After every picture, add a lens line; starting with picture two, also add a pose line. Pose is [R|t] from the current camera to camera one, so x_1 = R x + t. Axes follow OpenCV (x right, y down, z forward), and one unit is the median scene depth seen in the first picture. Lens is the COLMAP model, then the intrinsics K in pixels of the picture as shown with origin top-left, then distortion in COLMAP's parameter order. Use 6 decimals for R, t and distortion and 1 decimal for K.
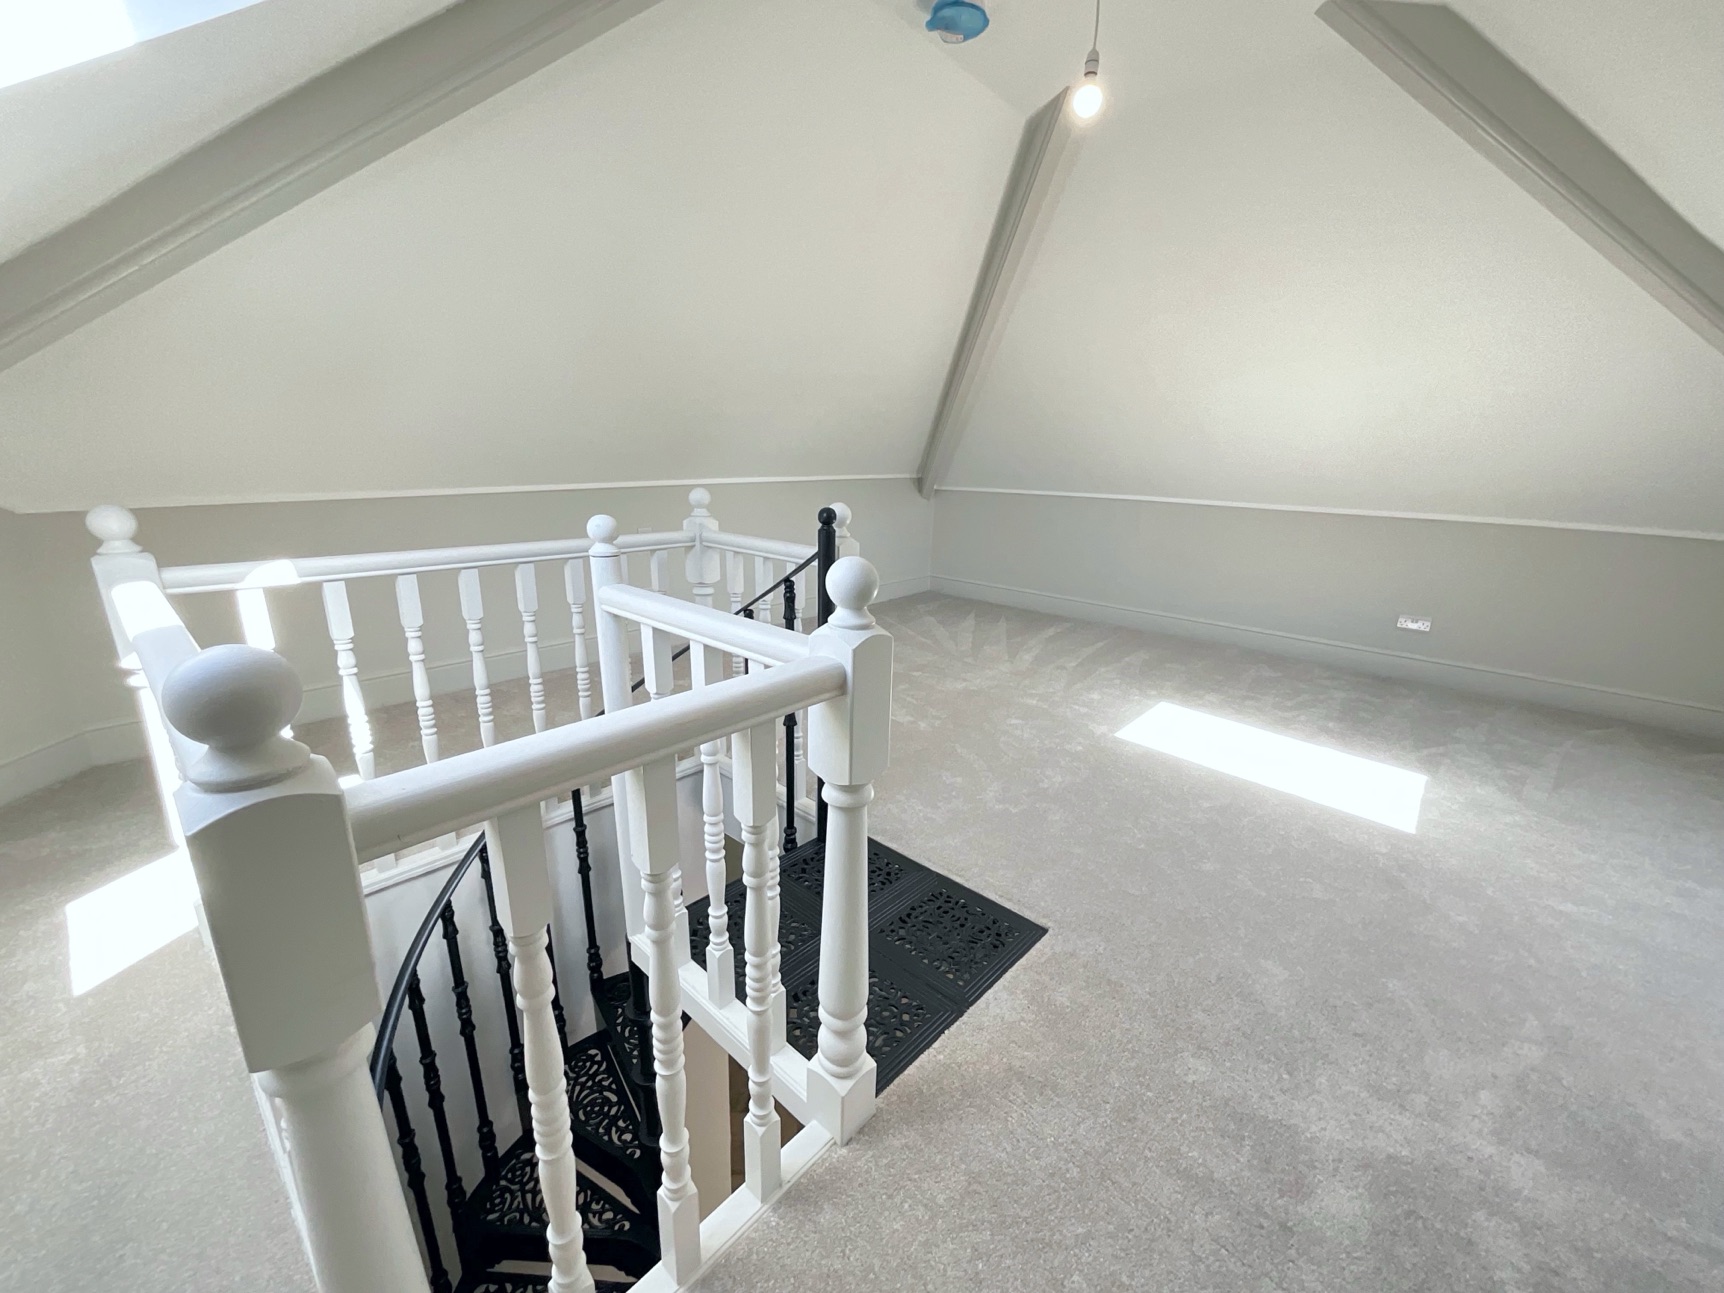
lens RADIAL K [[691.5, 0, 864.5], [0, 691.5, 648.2], [0, 0, 1]] dist [-0.013547, 0.005553]
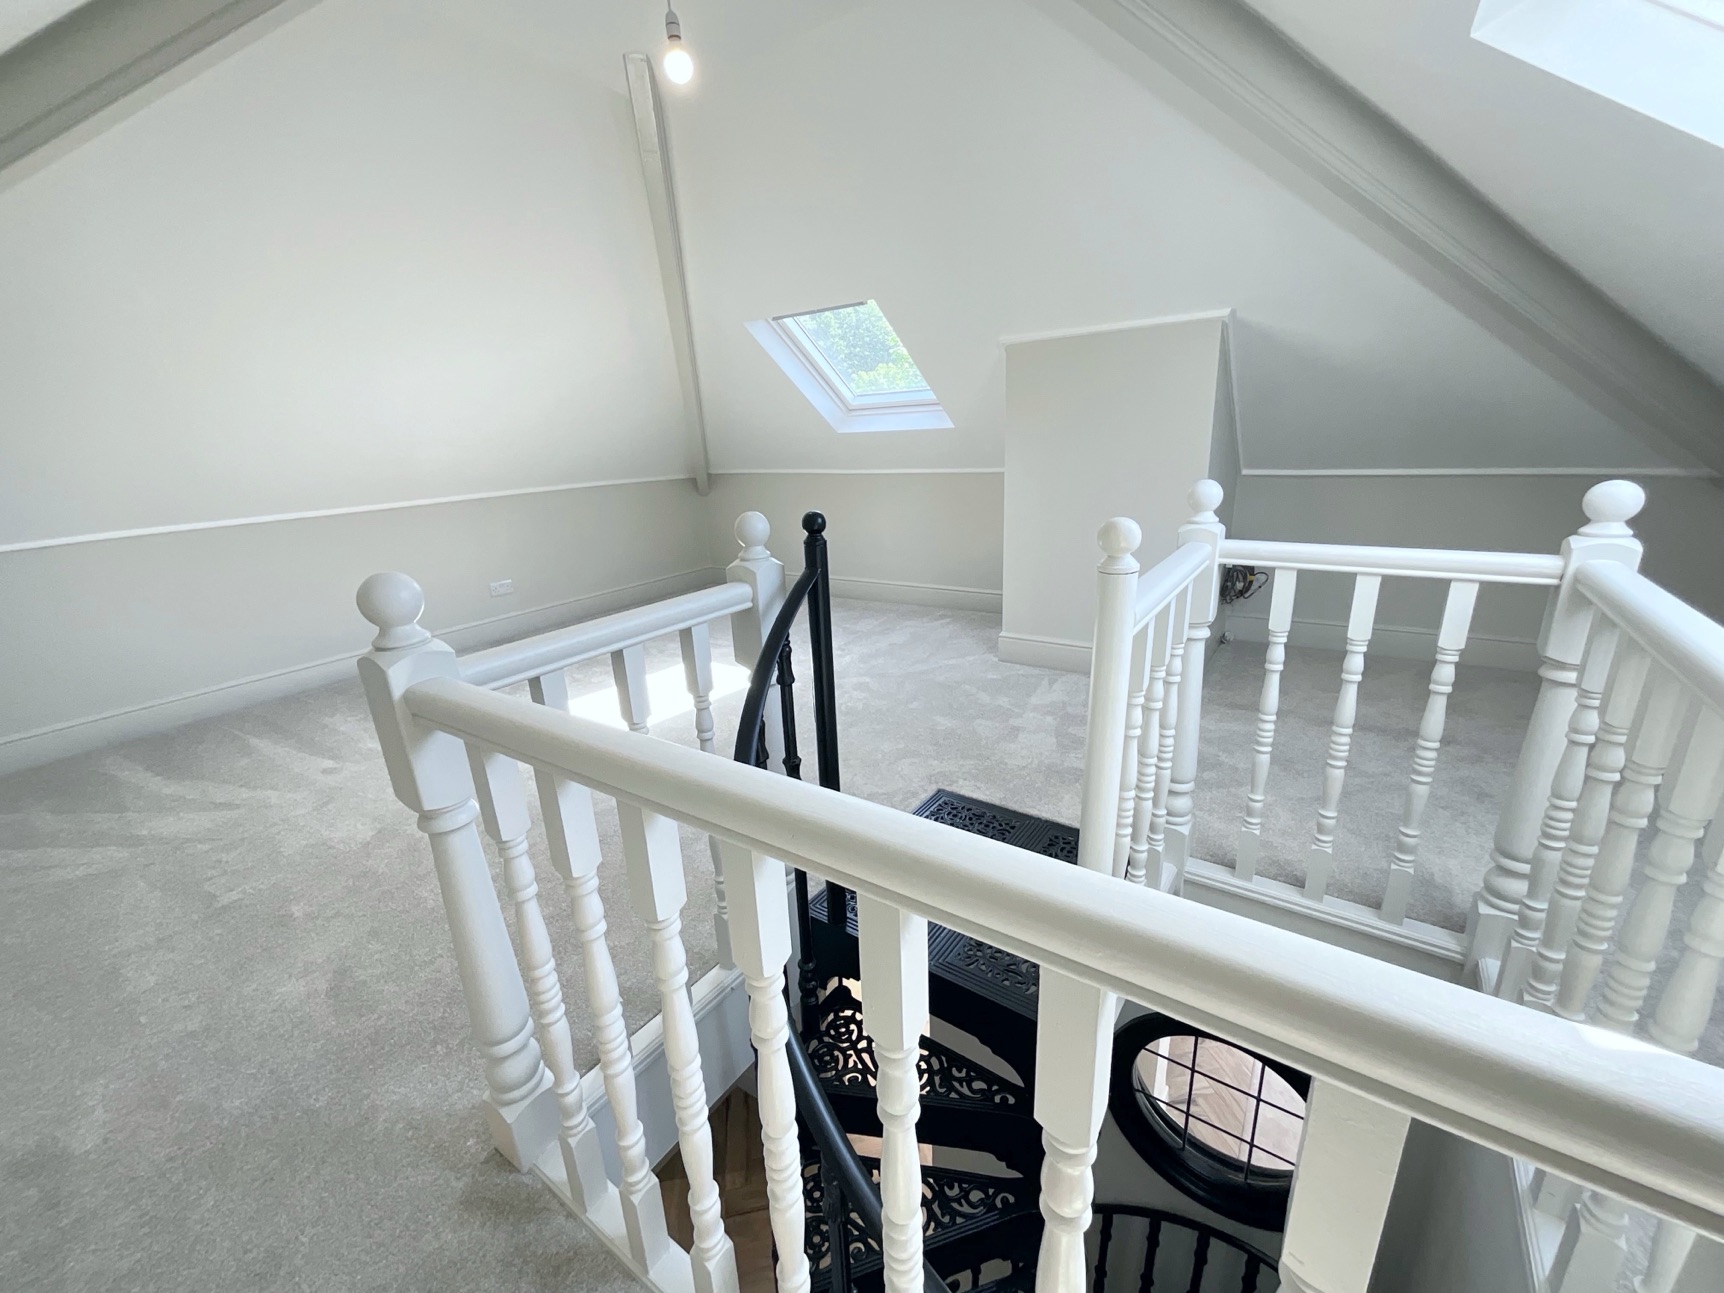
lens RADIAL K [[691.5, 0, 864.5], [0, 691.5, 648.2], [0, 0, 1]] dist [-0.013547, 0.005553]
pose [[-0.123574, -0.317257, 0.940254, -0.381508], [0.315141, 0.885920, 0.340342, -0.144924], [-0.940965, 0.338370, -0.009496, 0.462599]]
